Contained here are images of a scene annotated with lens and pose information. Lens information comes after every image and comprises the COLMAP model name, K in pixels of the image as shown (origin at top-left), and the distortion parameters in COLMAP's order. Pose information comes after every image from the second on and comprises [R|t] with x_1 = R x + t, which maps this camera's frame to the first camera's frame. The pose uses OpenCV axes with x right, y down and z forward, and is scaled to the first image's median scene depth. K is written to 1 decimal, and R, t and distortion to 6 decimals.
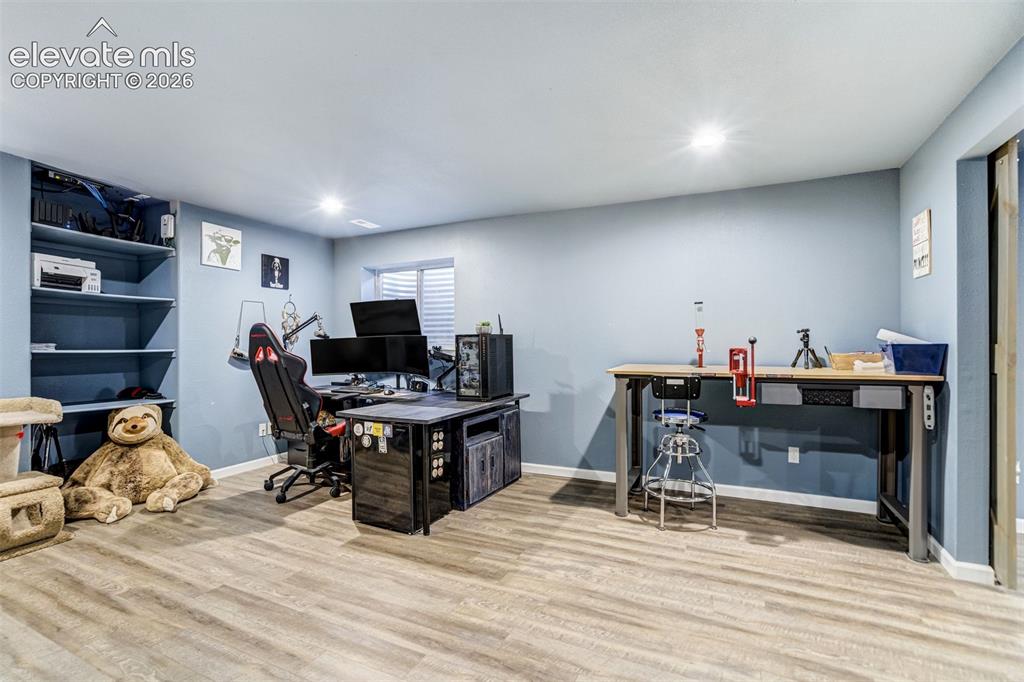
lens RADIAL K [[487.4, 0, 495.7], [0, 487.4, 345.3], [0, 0, 1]] dist [-0.033554, 0.023091]
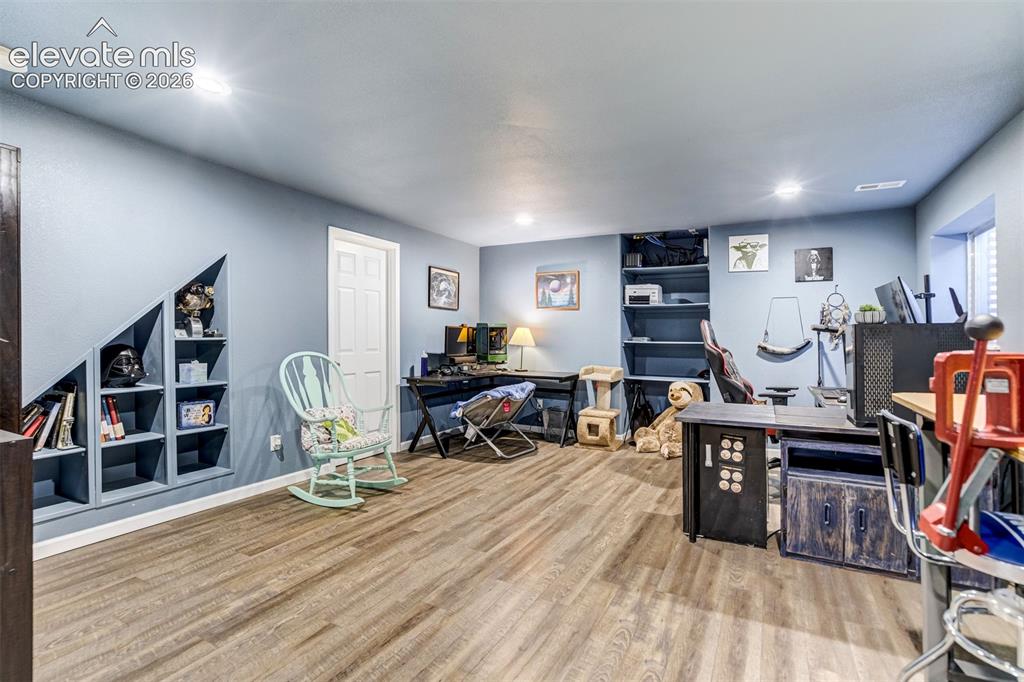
lens RADIAL K [[468.1, 0, 529.1], [0, 468.1, 338.4], [0, 0, 1]] dist [-0.023469, -0.000012]
pose [[-0.001971, 0.002329, -0.999995, 0.718047], [-0.006976, 0.999973, 0.002343, -0.001927], [0.999974, 0.006981, -0.001955, 0.649294]]
